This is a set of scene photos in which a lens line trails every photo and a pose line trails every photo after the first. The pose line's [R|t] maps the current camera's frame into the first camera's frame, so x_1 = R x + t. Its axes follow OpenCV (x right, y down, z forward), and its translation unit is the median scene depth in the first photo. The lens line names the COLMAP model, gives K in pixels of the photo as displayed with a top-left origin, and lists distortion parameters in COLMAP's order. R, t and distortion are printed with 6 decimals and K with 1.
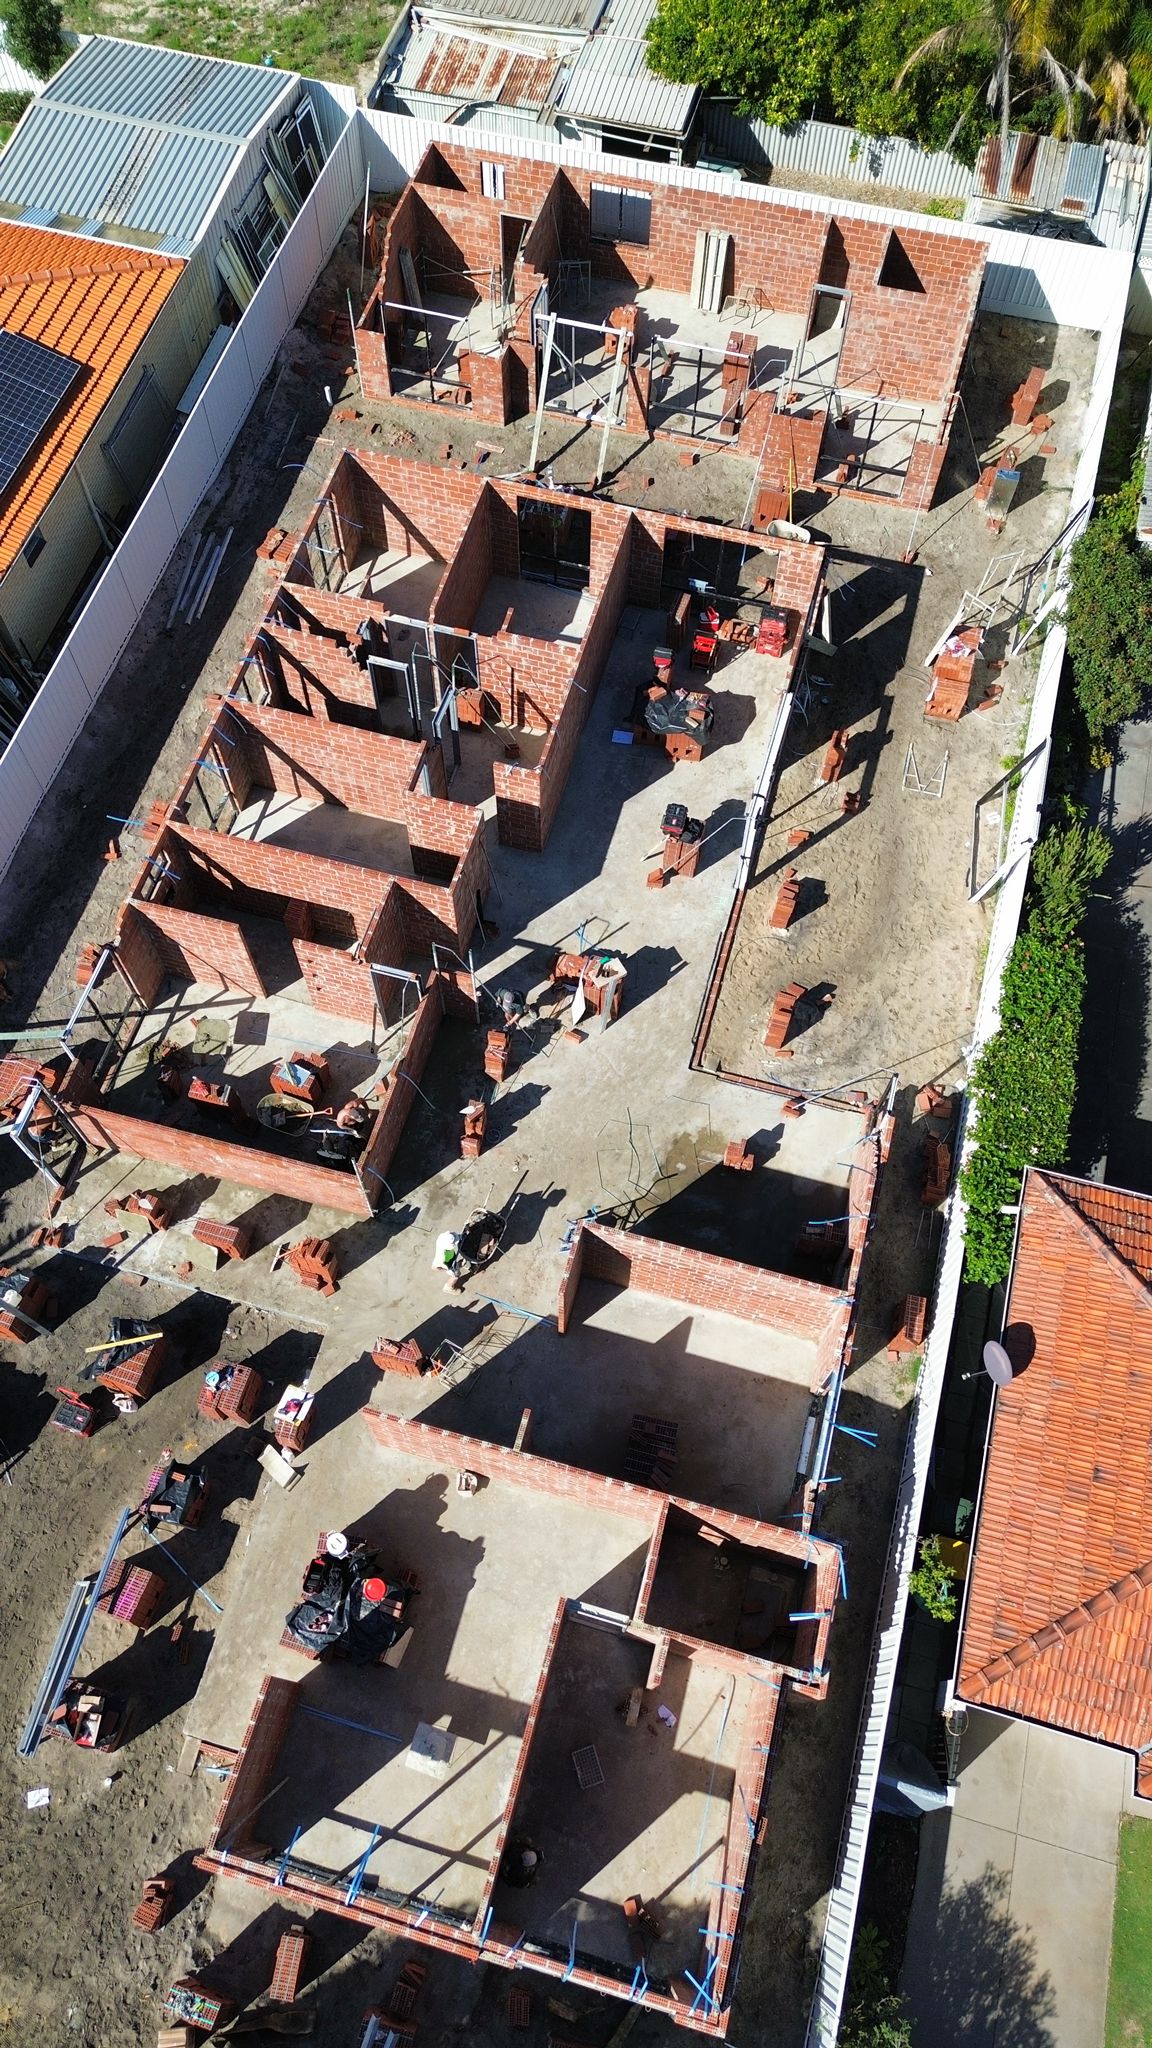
lens RADIAL K [[1446.4, 0, 570.2], [0, 1446.4, 1020.9], [0, 0, 1]] dist [0.068832, -0.064548]
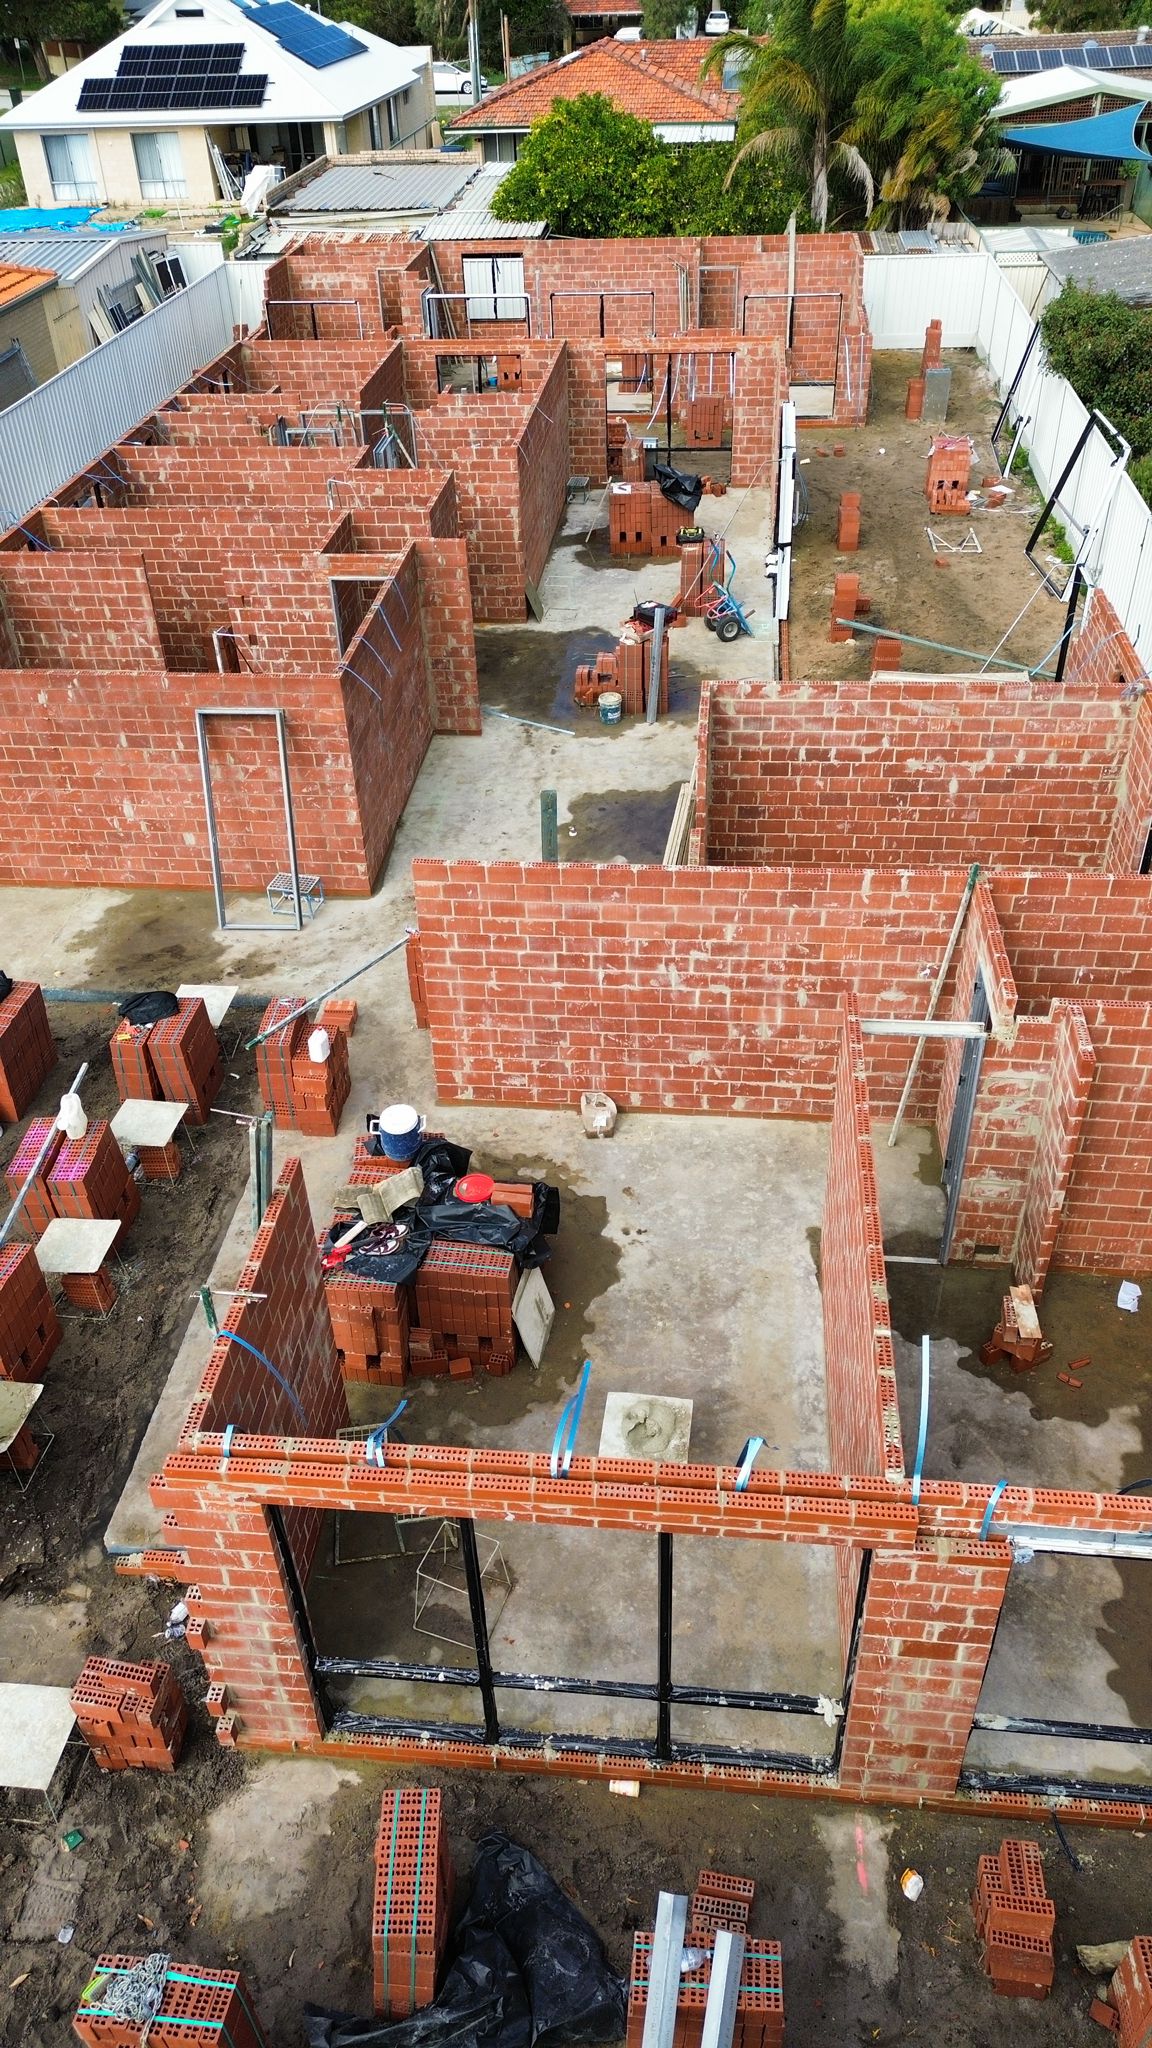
lens RADIAL K [[1446.4, 0, 570.2], [0, 1446.4, 1020.9], [0, 0, 1]] dist [0.068832, -0.064548]
pose [[0.985136, -0.130523, 0.111676, -0.097776], [0.166698, 0.883337, -0.438095, 0.370173], [-0.041466, 0.450199, 0.891965, 0.333827]]
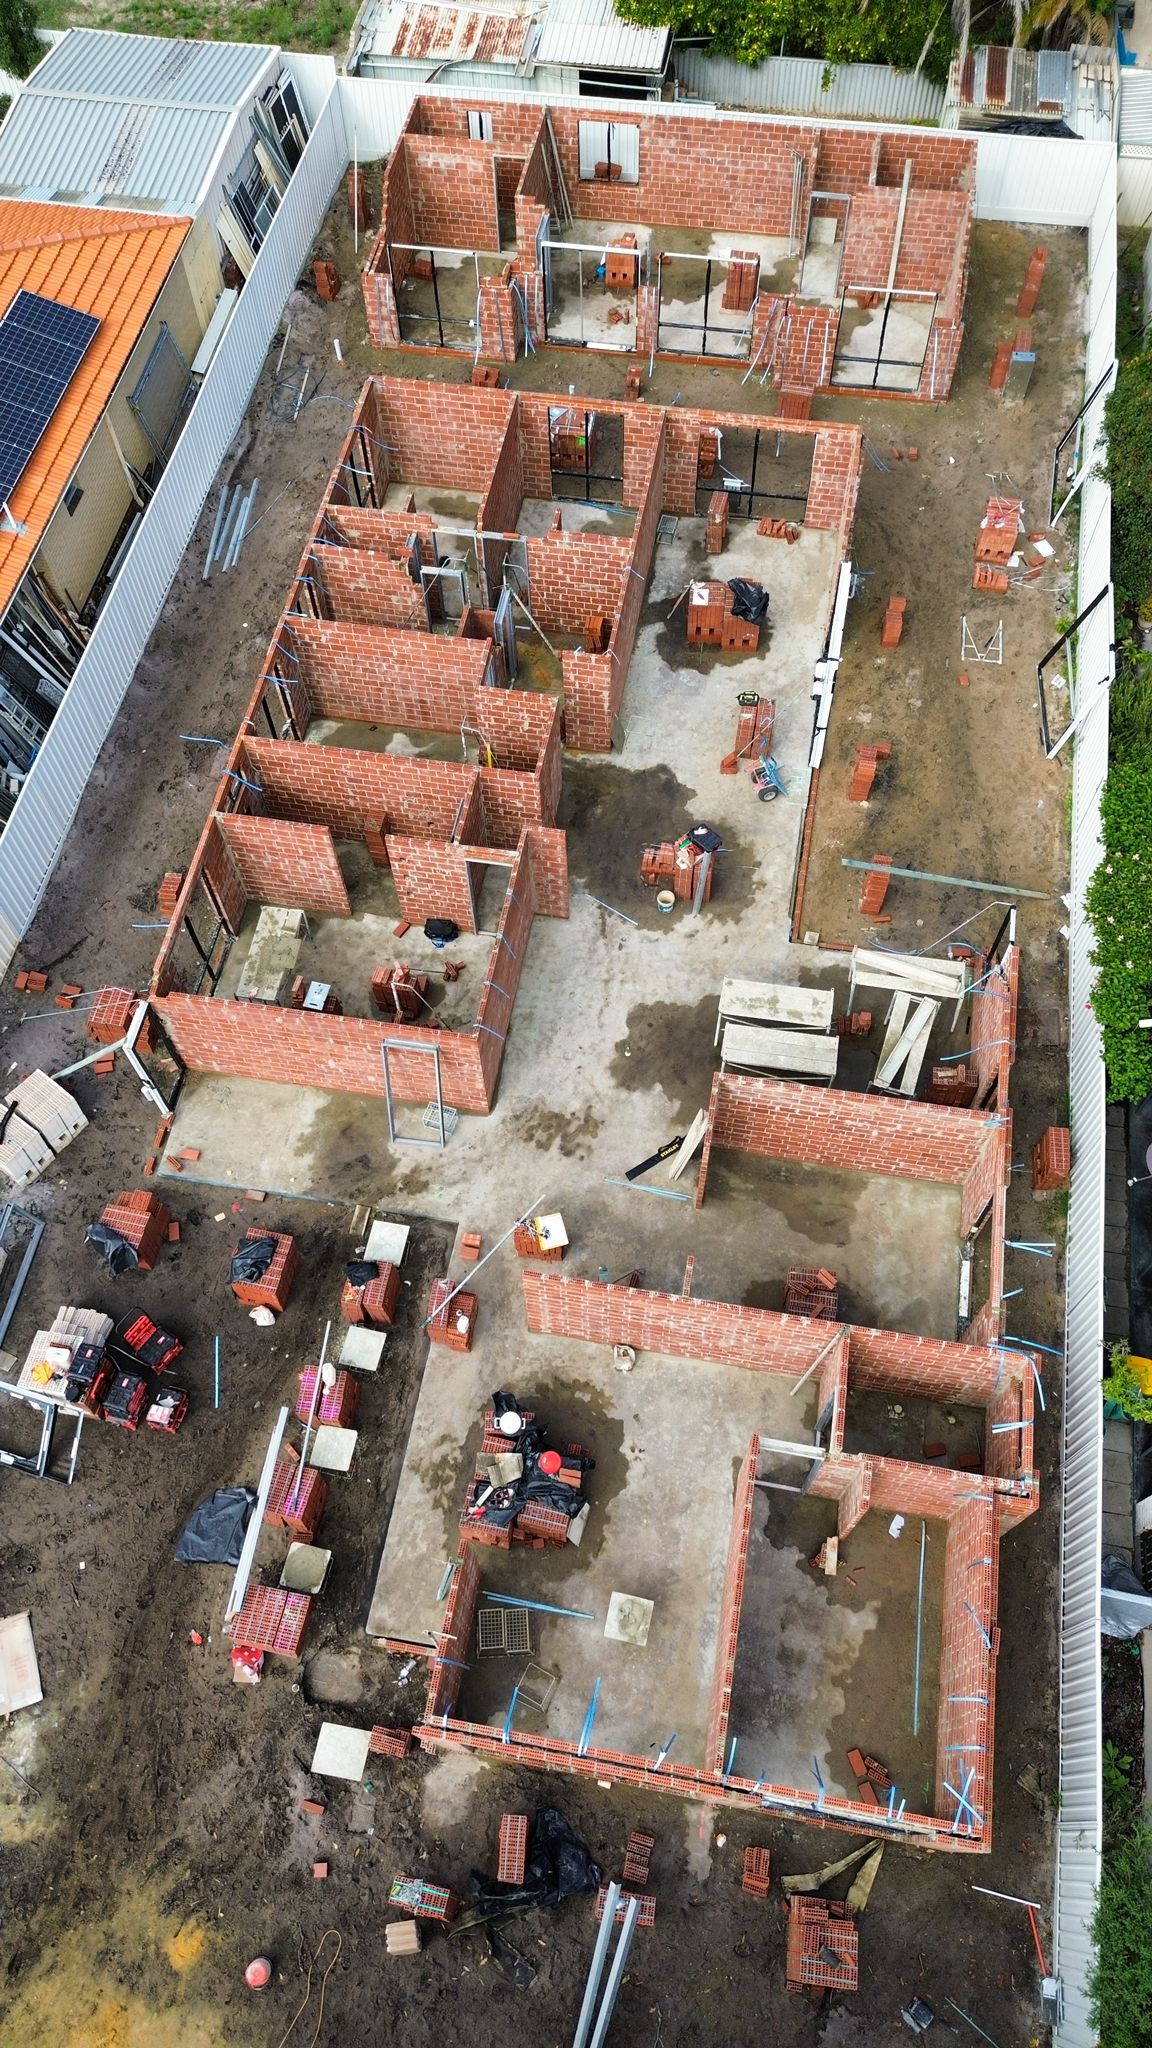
lens RADIAL K [[1446.4, 0, 570.2], [0, 1446.4, 1020.9], [0, 0, 1]] dist [0.068832, -0.064548]
pose [[0.995218, -0.095497, 0.020510, -0.073347], [0.096318, 0.994391, -0.043690, 0.092730], [-0.016223, 0.045456, 0.998835, 0.015327]]
